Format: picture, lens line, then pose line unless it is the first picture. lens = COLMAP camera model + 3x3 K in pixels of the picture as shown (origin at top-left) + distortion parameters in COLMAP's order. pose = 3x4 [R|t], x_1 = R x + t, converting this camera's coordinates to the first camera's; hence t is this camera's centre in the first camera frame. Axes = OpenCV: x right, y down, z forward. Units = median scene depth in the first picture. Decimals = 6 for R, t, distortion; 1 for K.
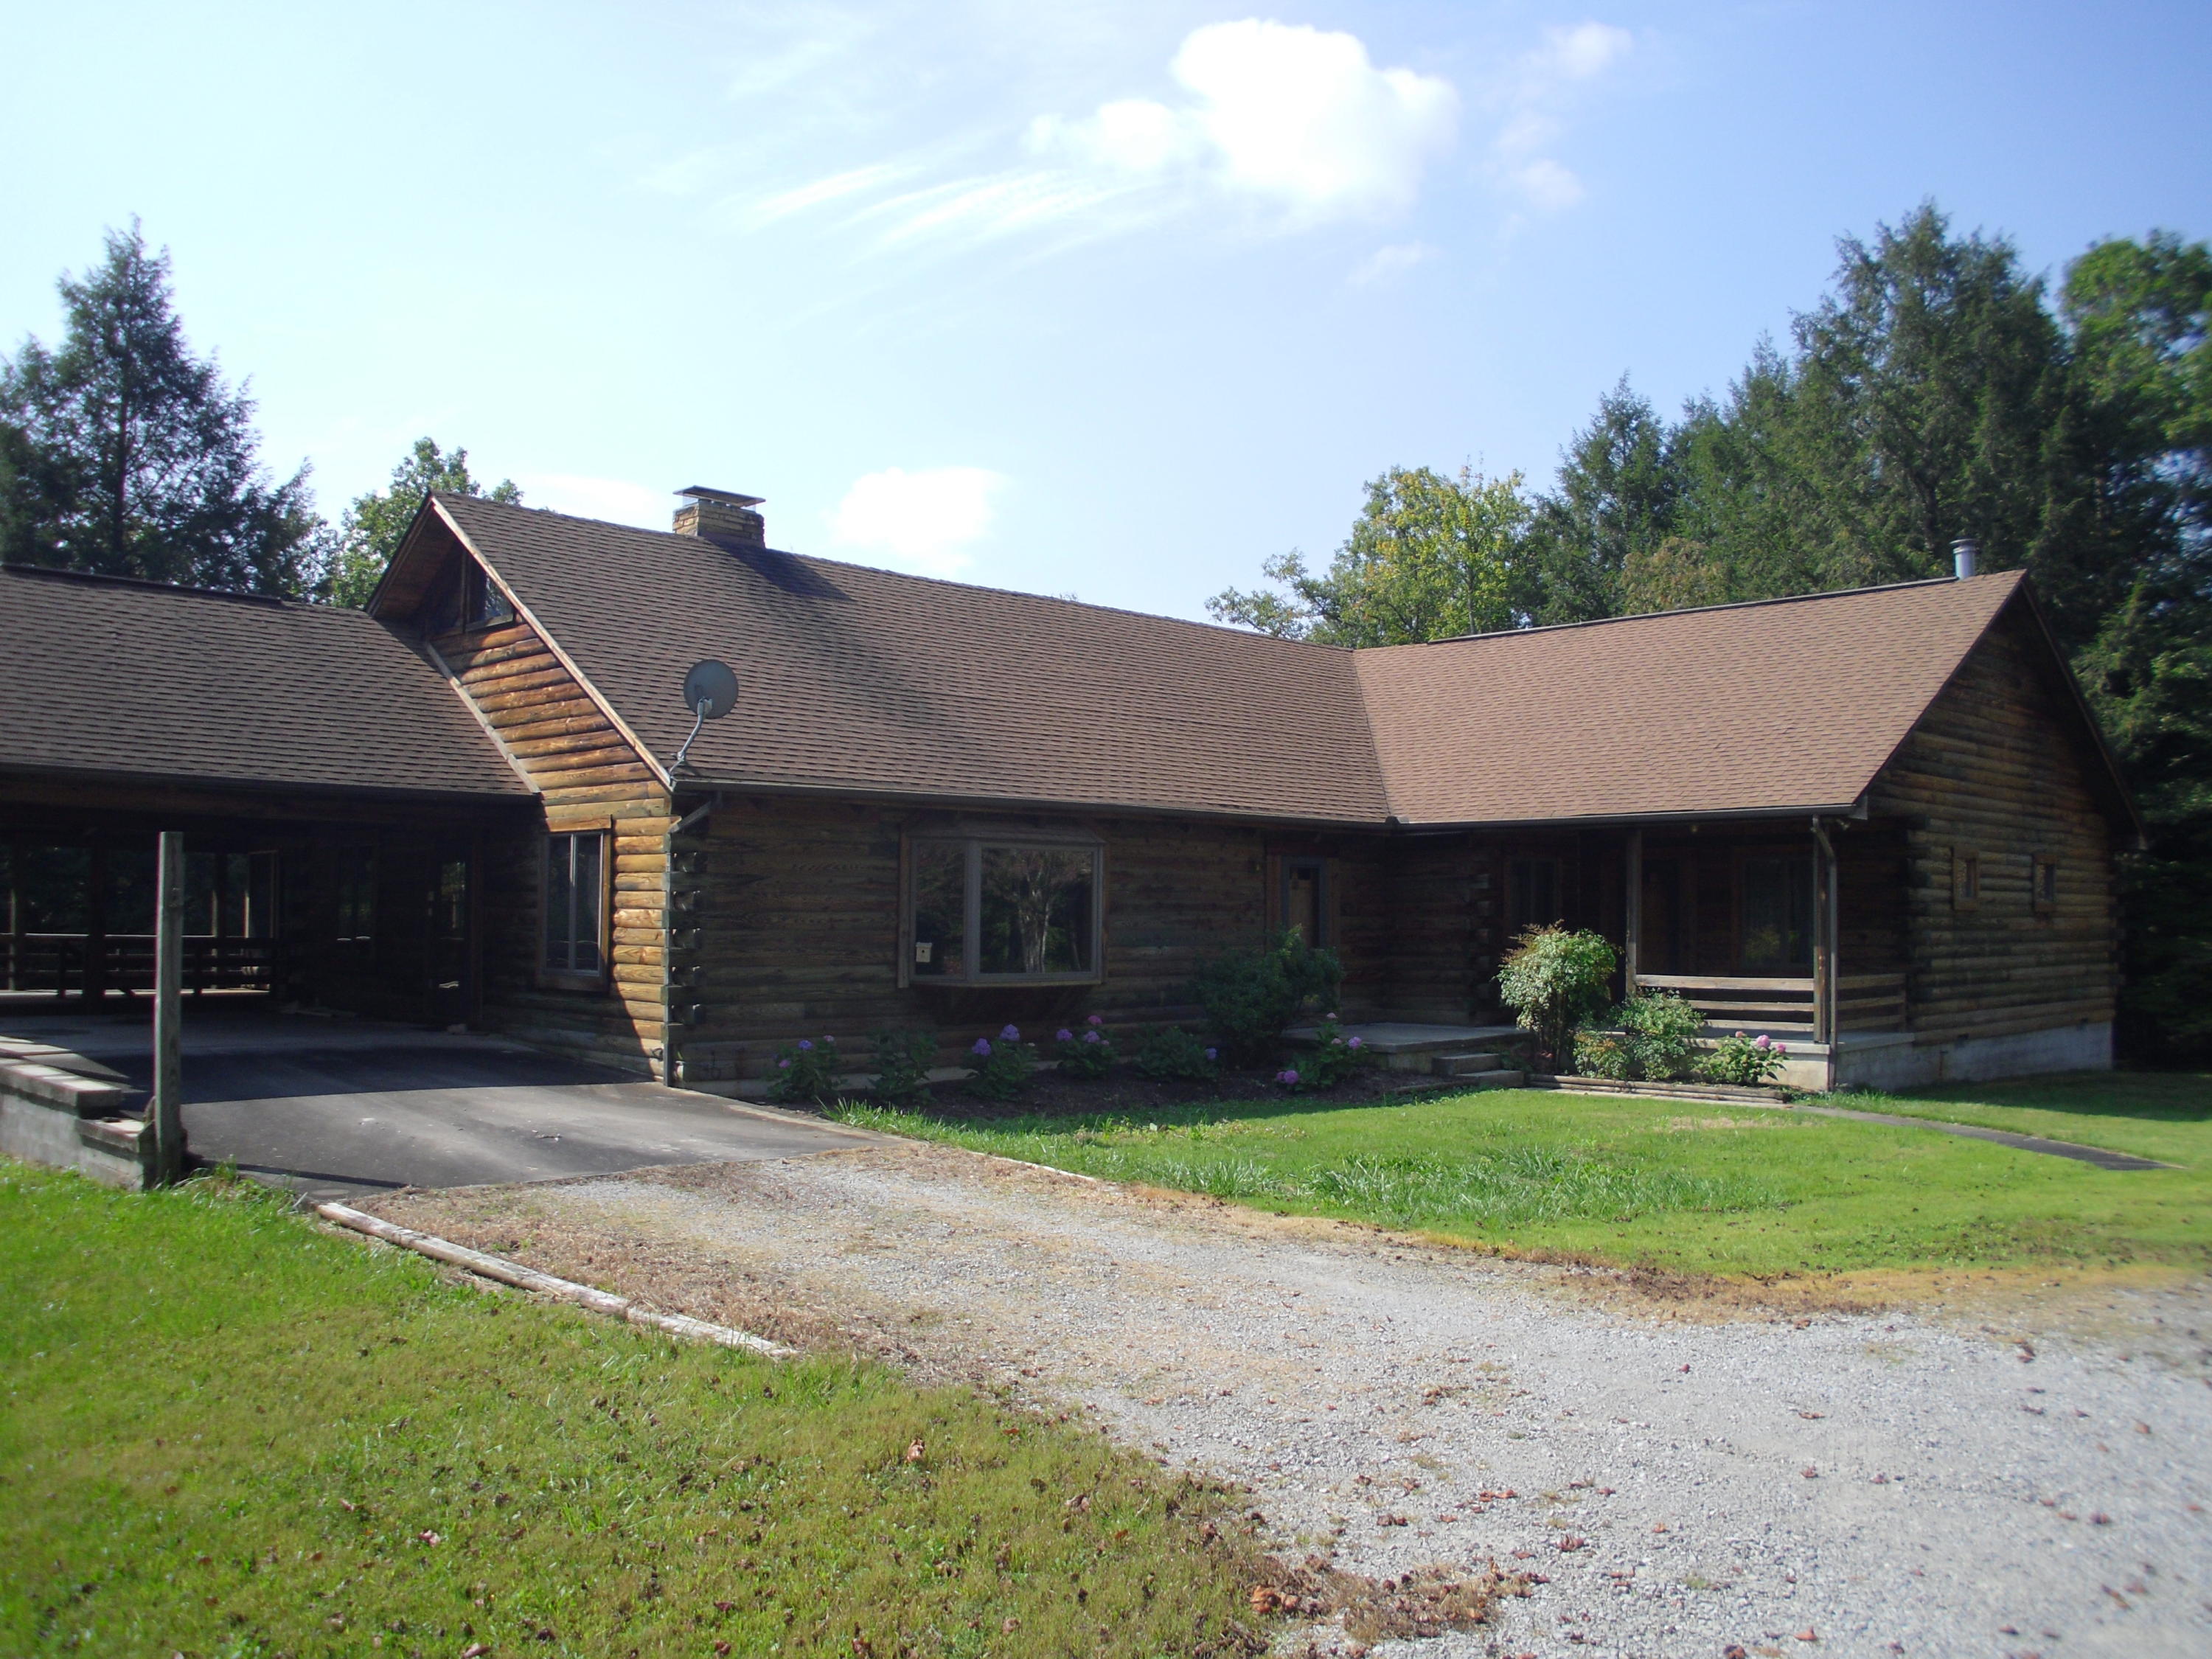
lens RADIAL K [[1872.1, 0, 1106.0], [0, 1872.1, 829.5], [0, 0, 1]] dist [-0.087508, 0.002180]
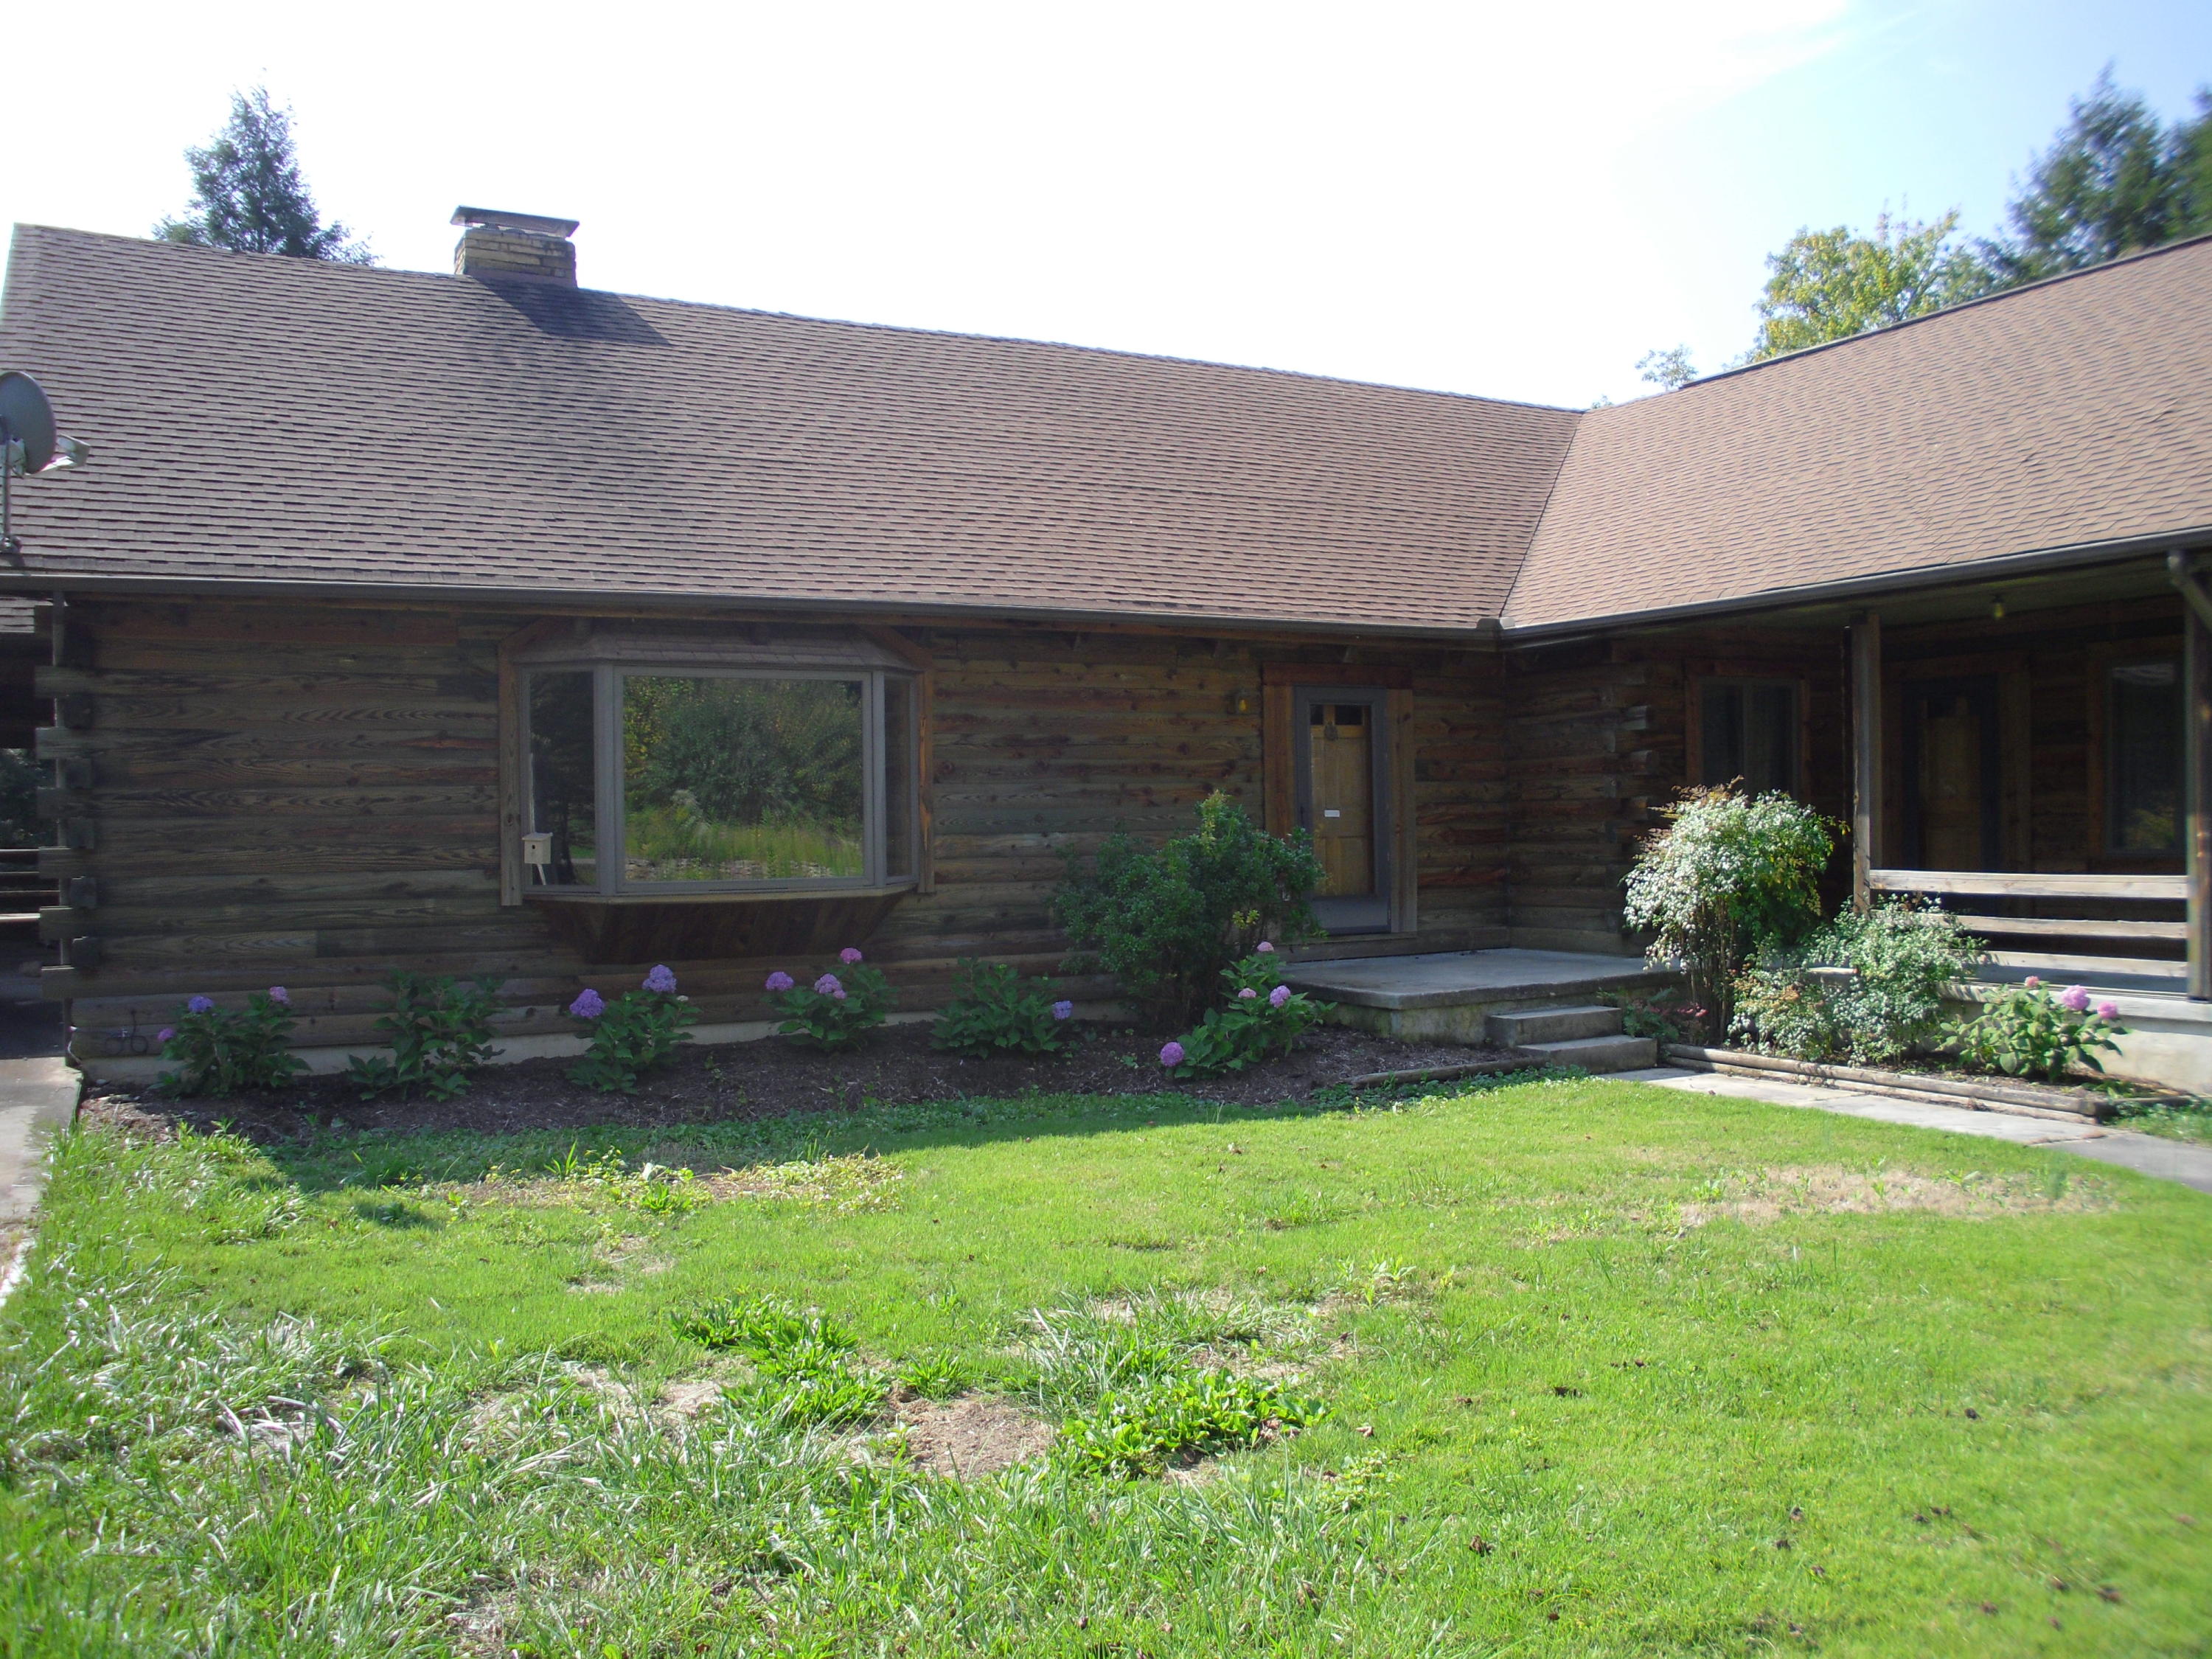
lens RADIAL K [[1851.7, 0, 1106.0], [0, 1851.7, 829.5], [0, 0, 1]] dist [-0.142509, 0.132670]
pose [[0.956386, -0.018648, -0.291511, 0.230520], [0.034271, 0.998231, 0.048581, 0.032138], [0.290089, -0.056452, 0.955333, 0.419134]]
